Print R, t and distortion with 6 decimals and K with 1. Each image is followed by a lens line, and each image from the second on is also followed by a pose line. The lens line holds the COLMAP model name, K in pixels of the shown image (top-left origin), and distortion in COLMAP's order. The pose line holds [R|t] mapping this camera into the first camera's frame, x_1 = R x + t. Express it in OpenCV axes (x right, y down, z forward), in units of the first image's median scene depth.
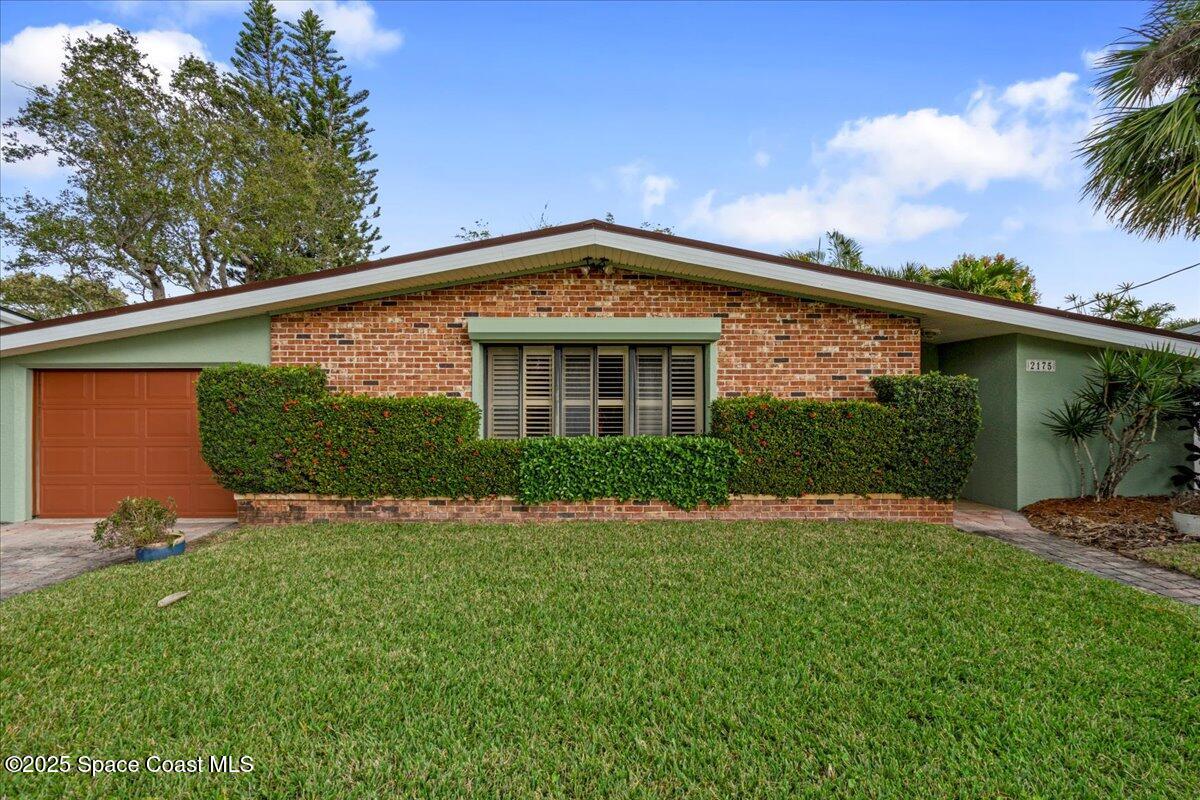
lens RADIAL K [[549.9, 0, 598.2], [0, 549.9, 403.6], [0, 0, 1]] dist [-0.001220, 0.000071]
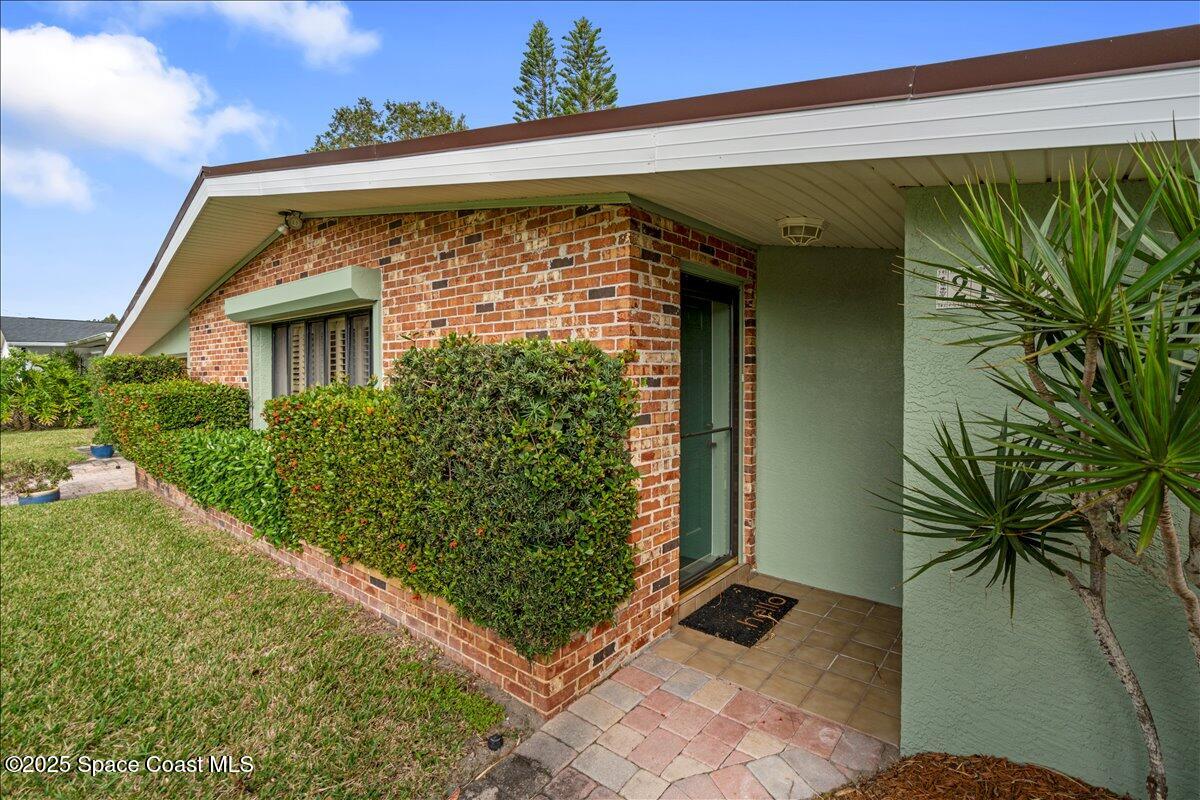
lens RADIAL K [[549.9, 0, 598.1], [0, 549.9, 380.4], [0, 0, 1]] dist [-0.001220, 0.000071]
pose [[0.769987, 0.001892, -0.638057, 0.838958], [0.009852, 0.999841, 0.014854, -0.024921], [0.637983, -0.017723, 0.769846, 0.654889]]
